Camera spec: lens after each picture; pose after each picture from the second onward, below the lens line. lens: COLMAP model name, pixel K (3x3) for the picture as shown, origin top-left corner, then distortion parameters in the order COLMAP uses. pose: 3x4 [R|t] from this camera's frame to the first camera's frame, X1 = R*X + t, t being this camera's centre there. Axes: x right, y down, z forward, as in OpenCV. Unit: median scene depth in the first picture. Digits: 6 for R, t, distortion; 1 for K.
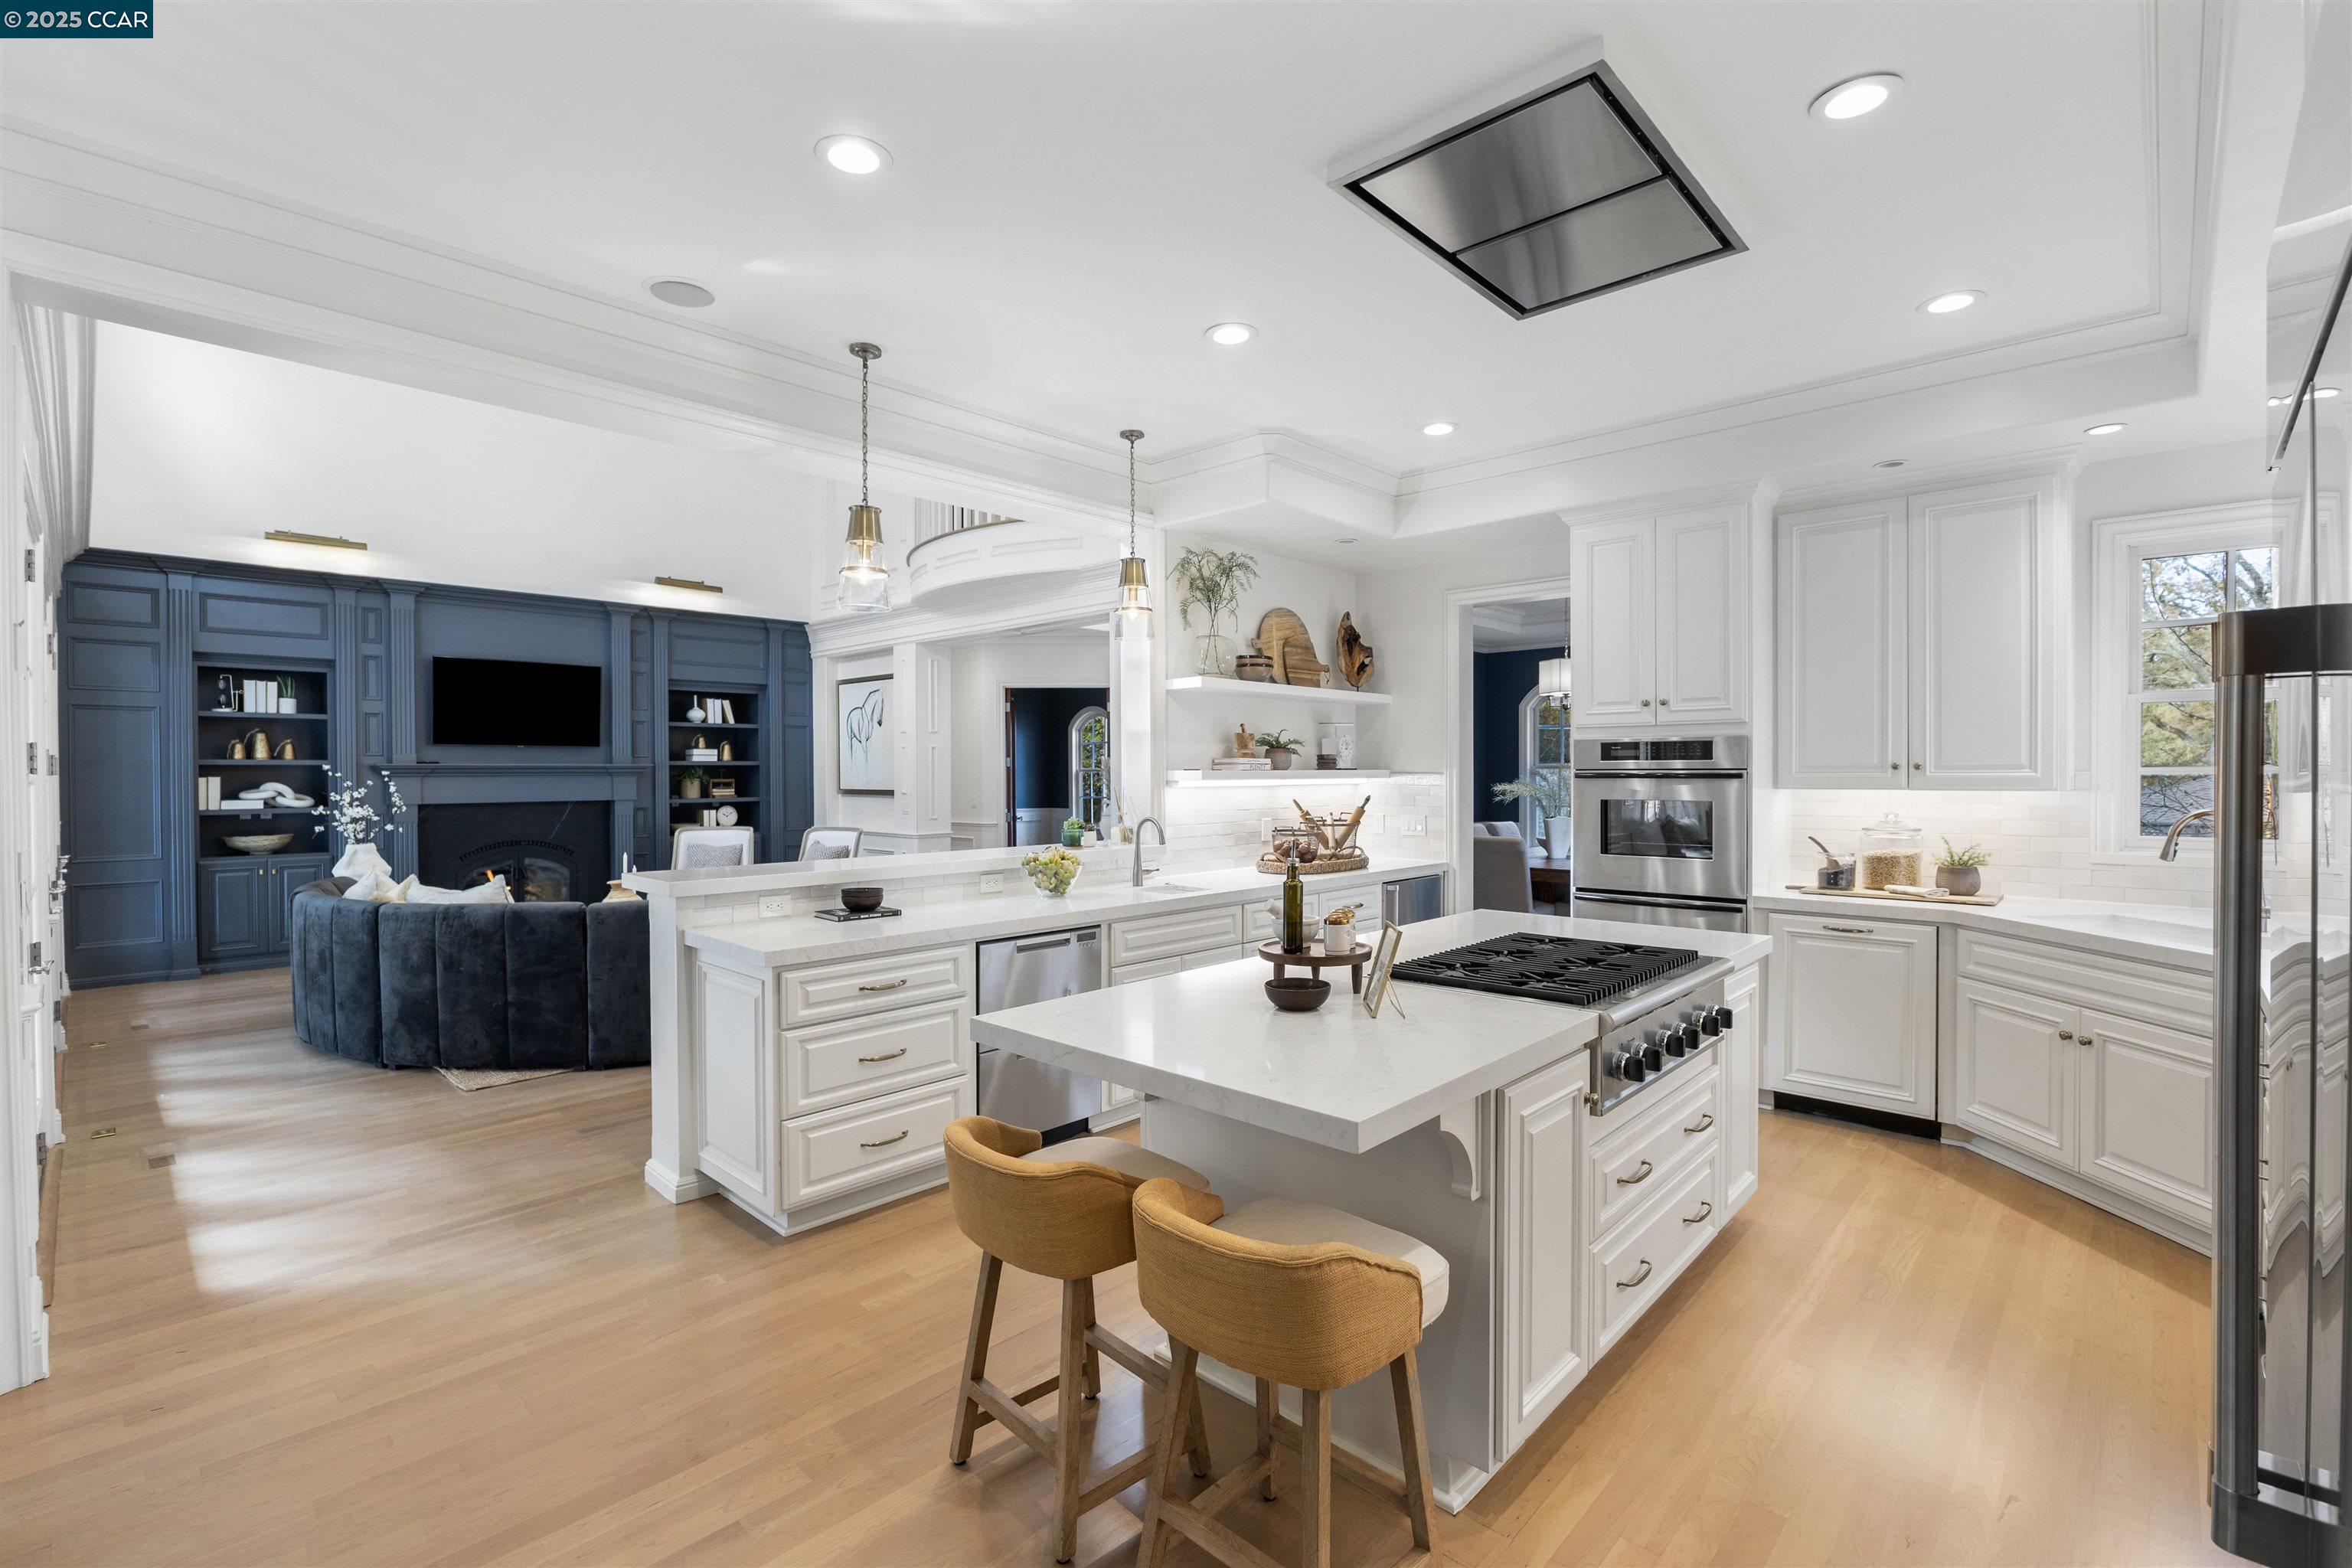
lens RADIAL K [[1042.6, 0, 1176.0], [0, 1042.6, 784.0], [0, 0, 1]] dist [-0.010564, -0.000248]
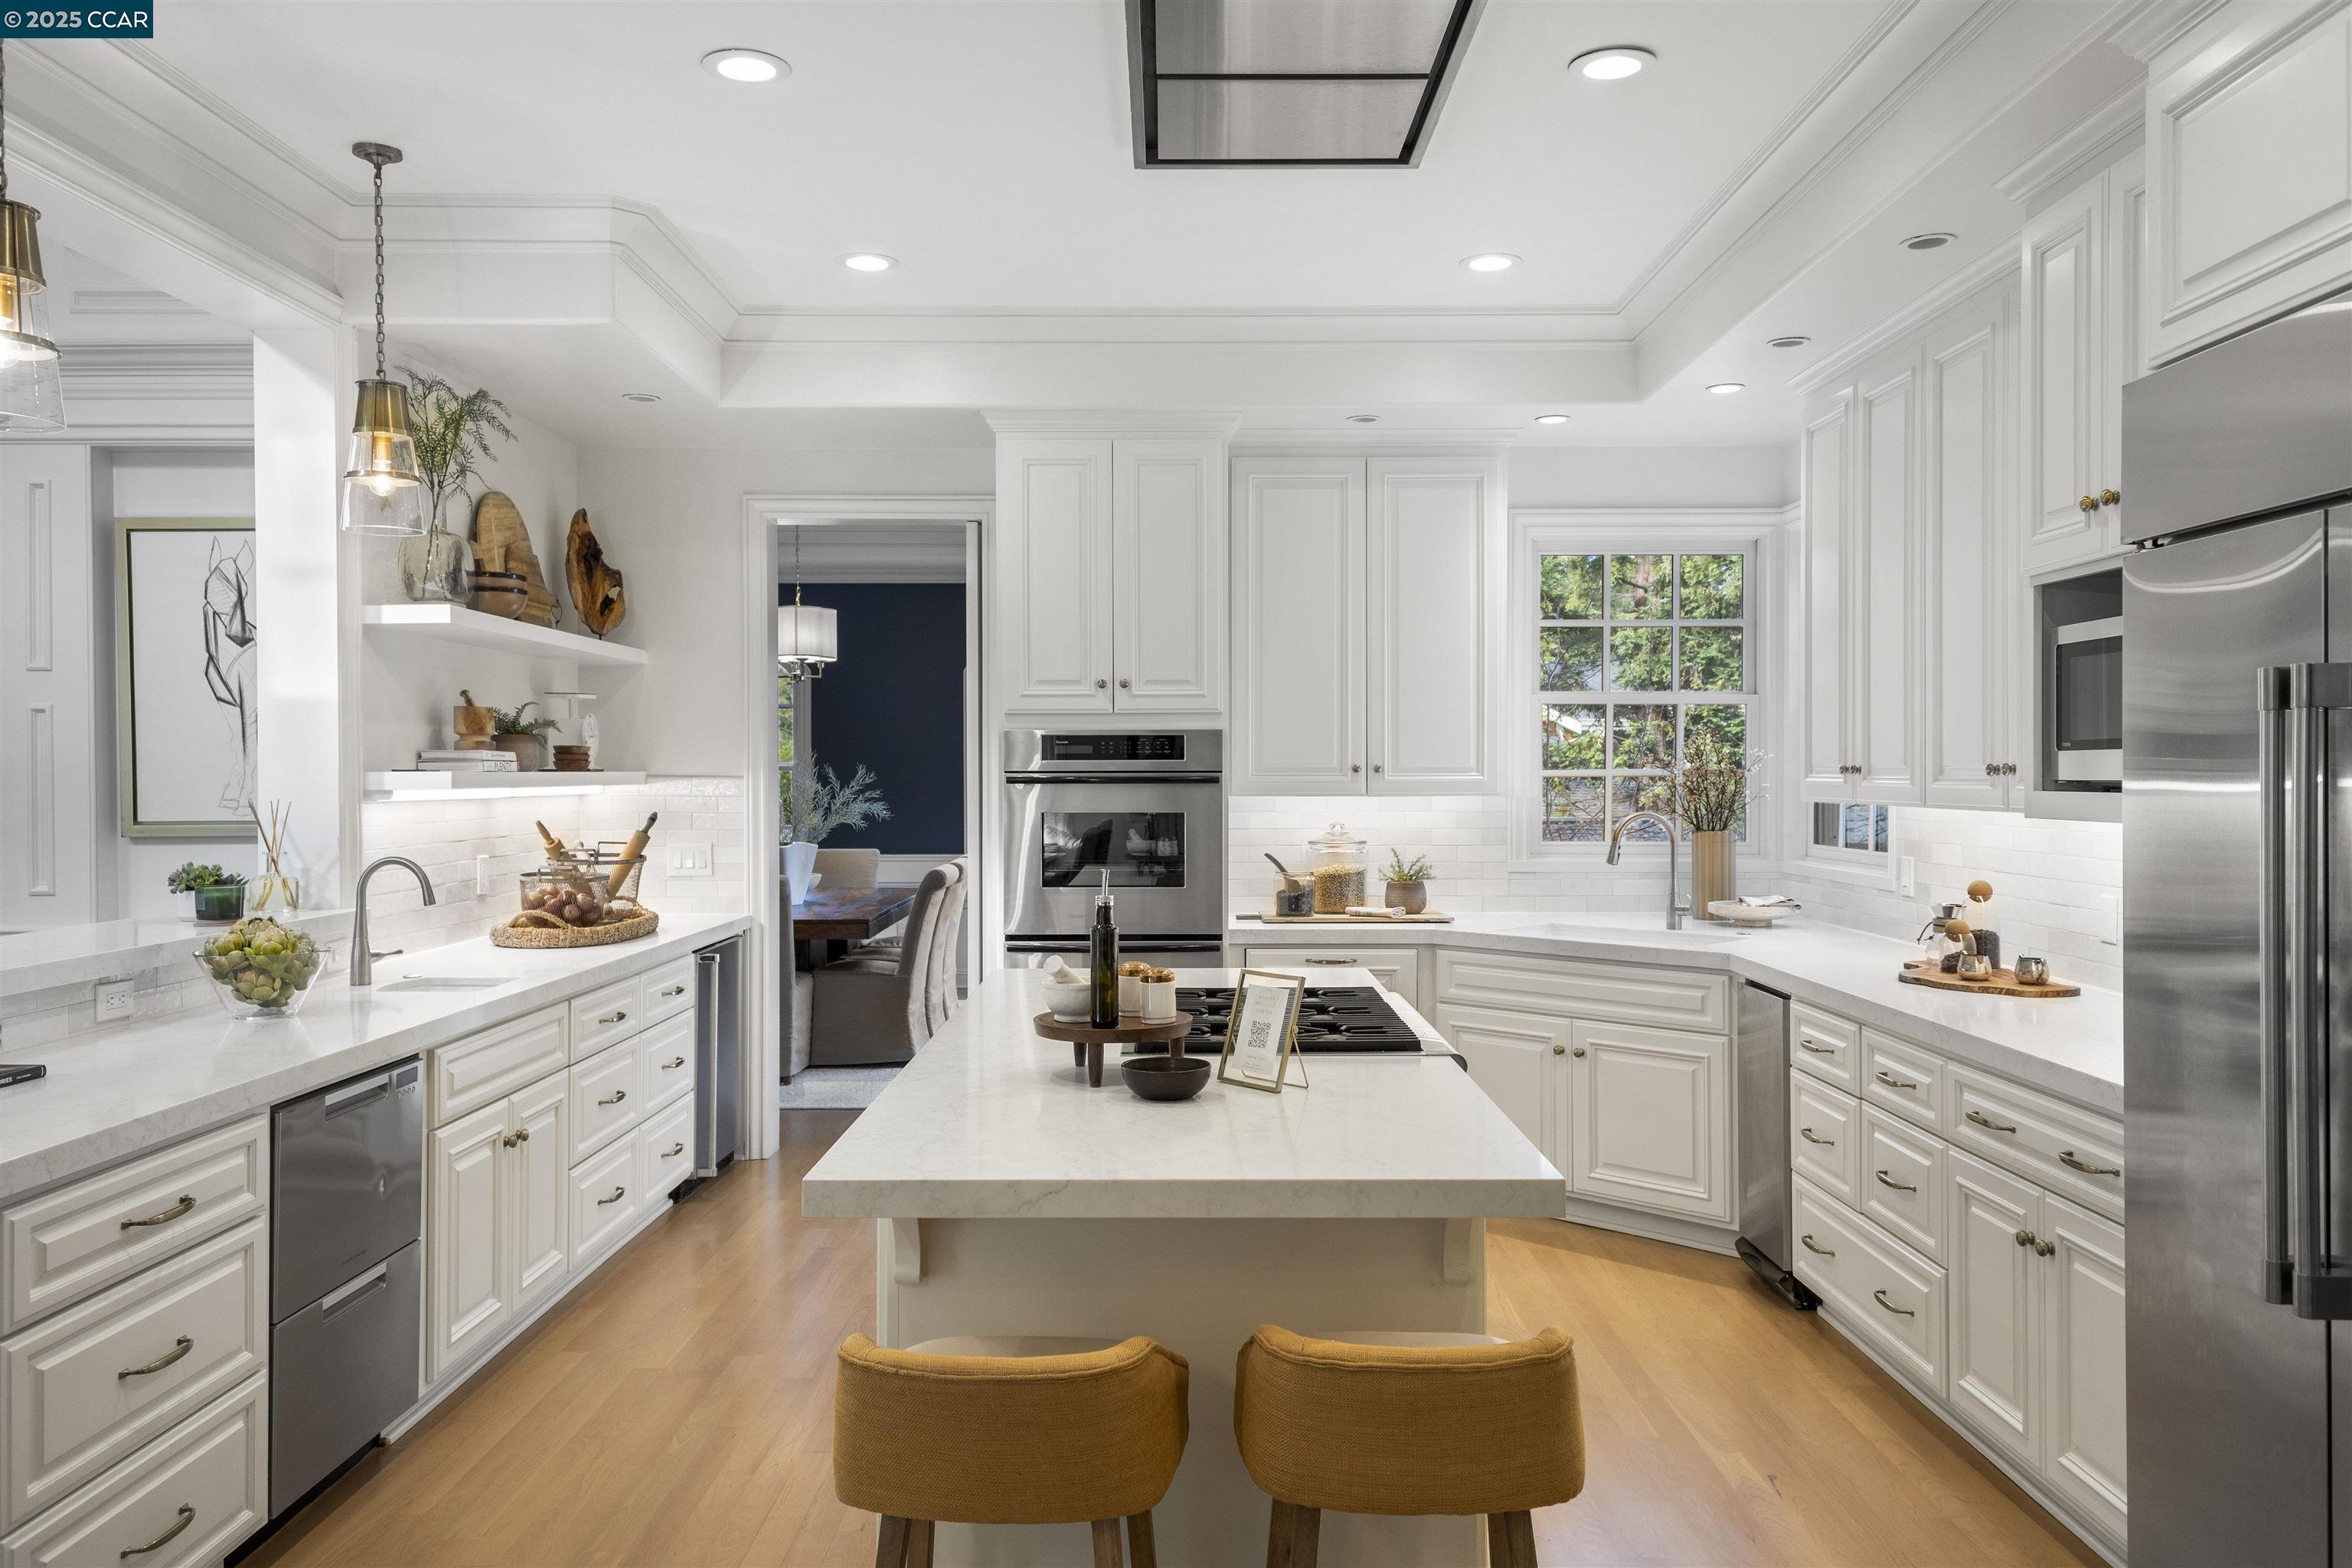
lens RADIAL K [[1689.4, 0, 1176.0], [0, 1689.4, 784.0], [0, 0, 1]] dist [0.019836, -0.004526]
pose [[0.731314, -0.002704, 0.682036, -0.360372], [0.007064, 0.999969, -0.003611, -0.000251], [-0.682005, 0.007459, 0.731310, 0.071285]]
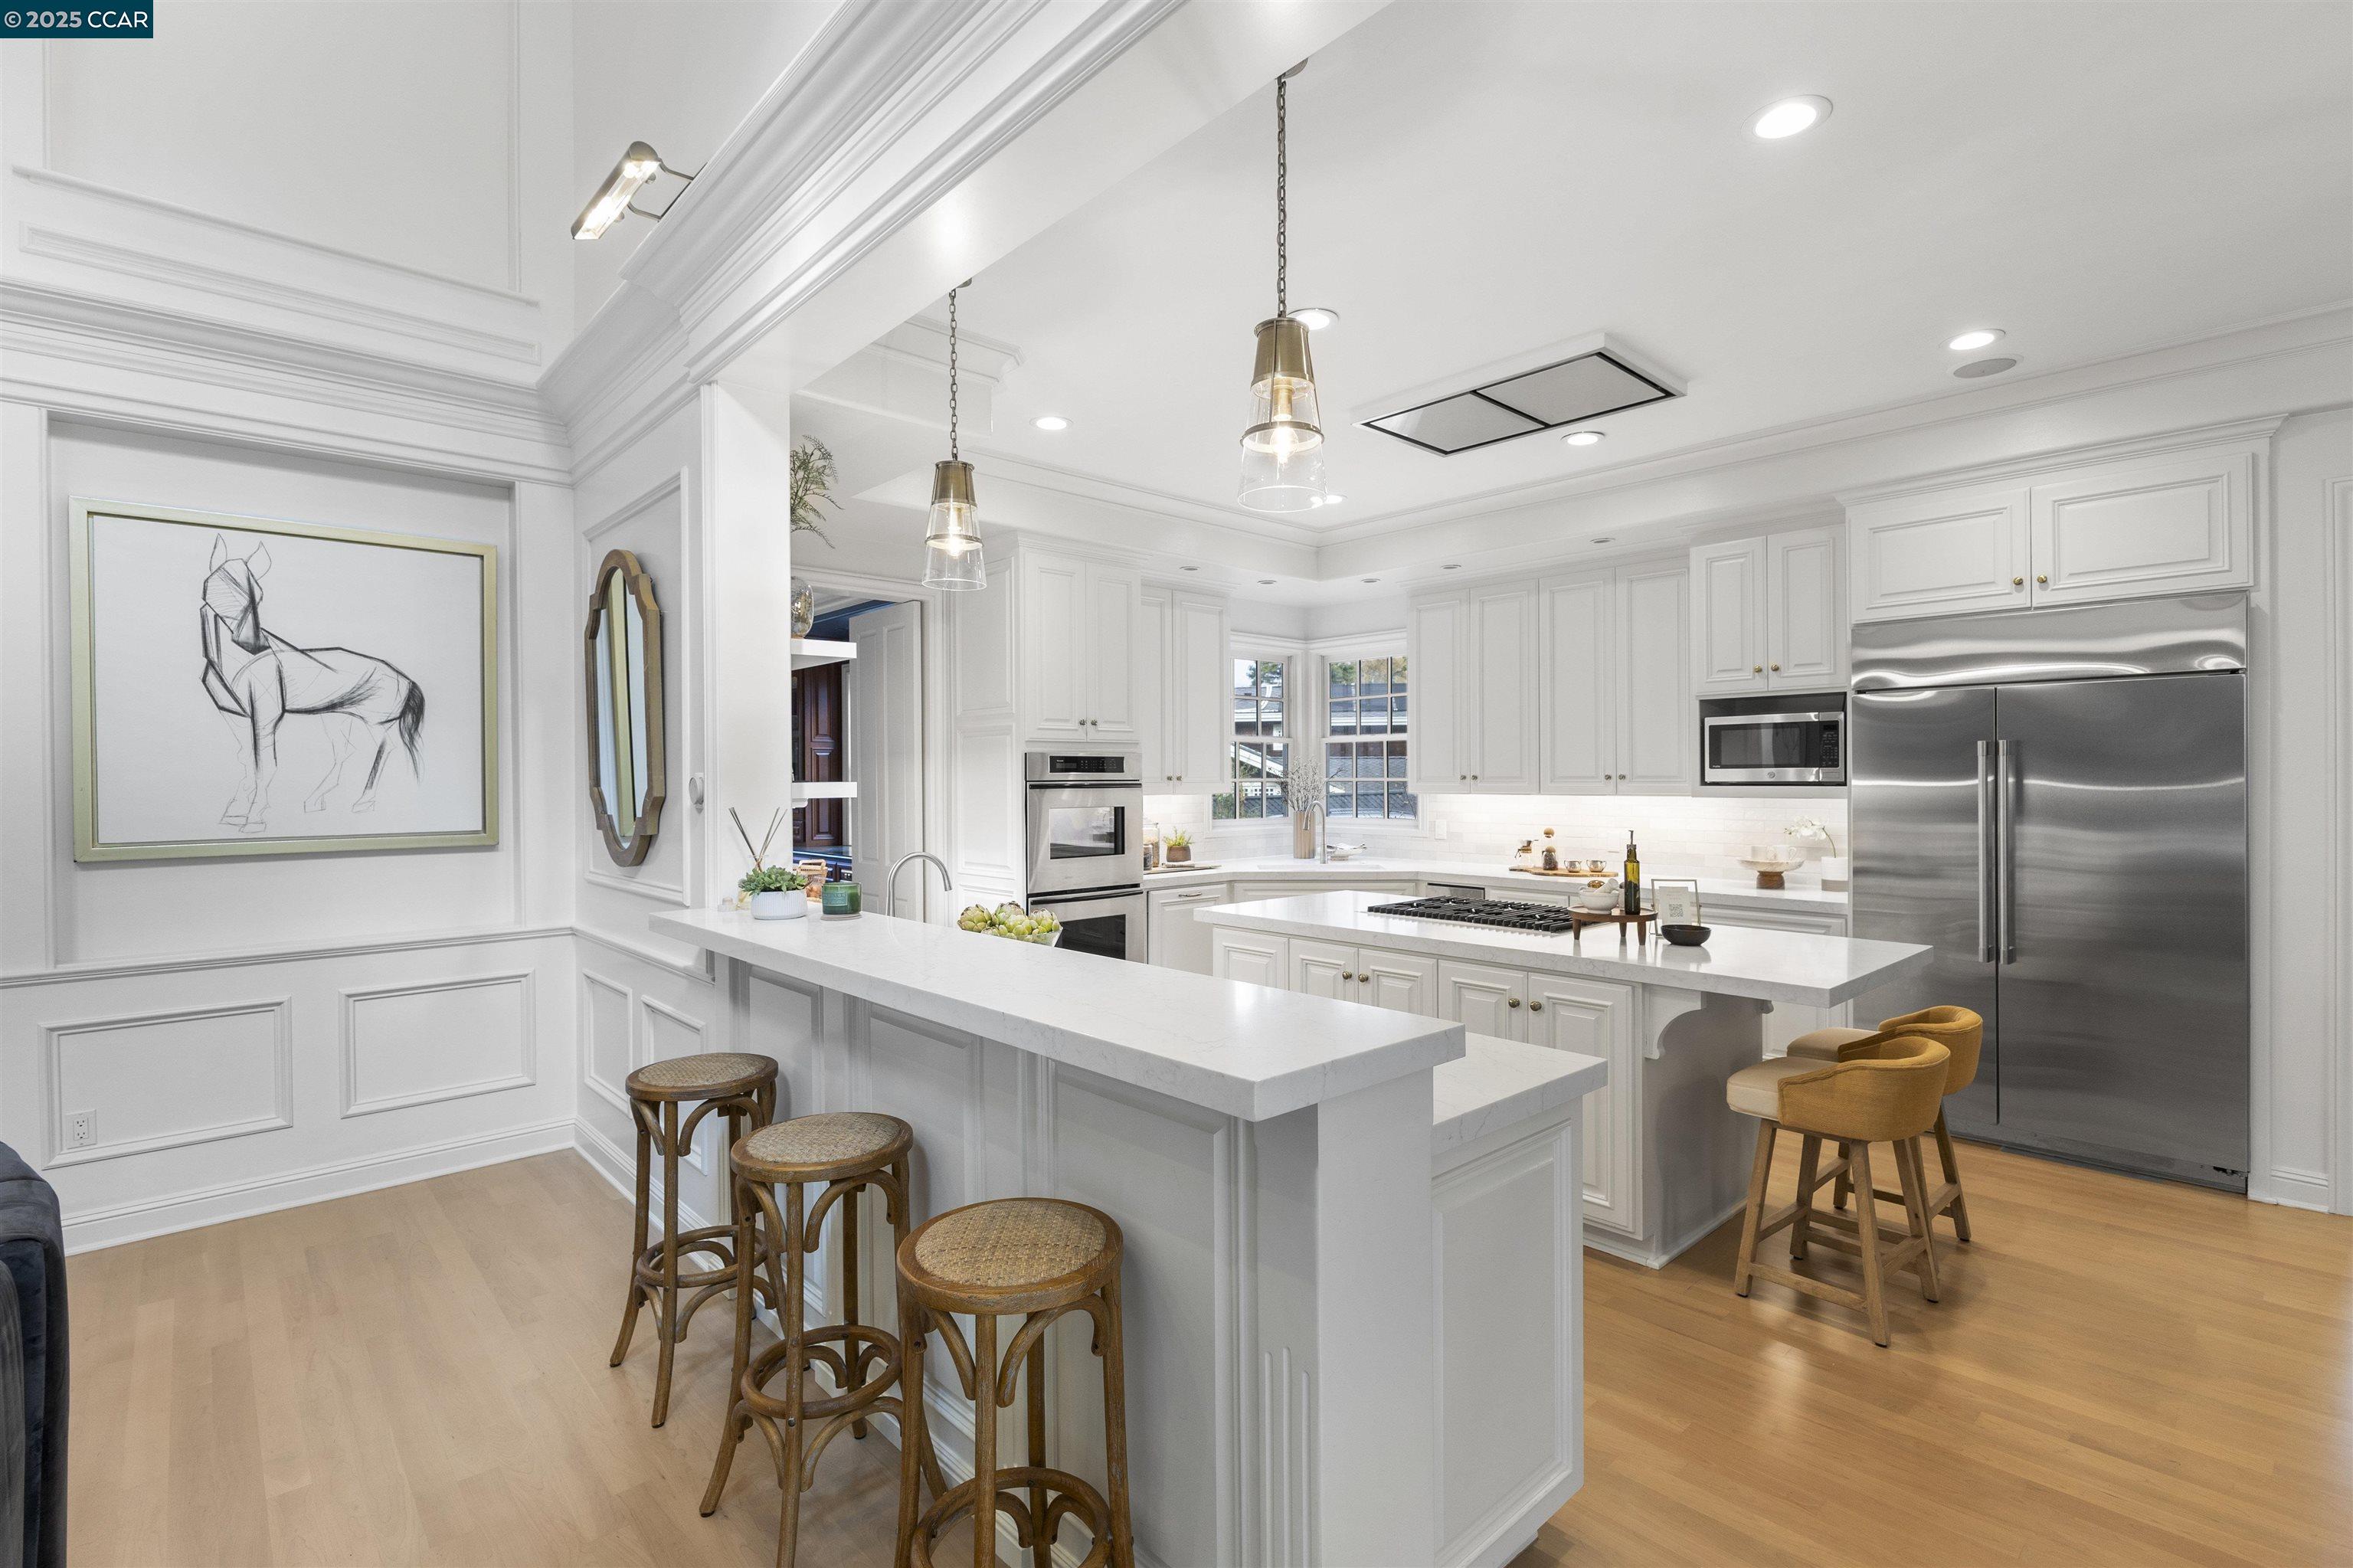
lens RADIAL K [[1076.4, 0, 1176.5], [0, 1076.4, 784.0], [0, 0, 1]] dist [-0.010372, 0.000021]
pose [[0.074986, -0.003551, 0.997178, -0.749098], [0.017653, 0.999842, 0.002233, -0.011797], [-0.997028, 0.017436, 0.075037, 0.848765]]
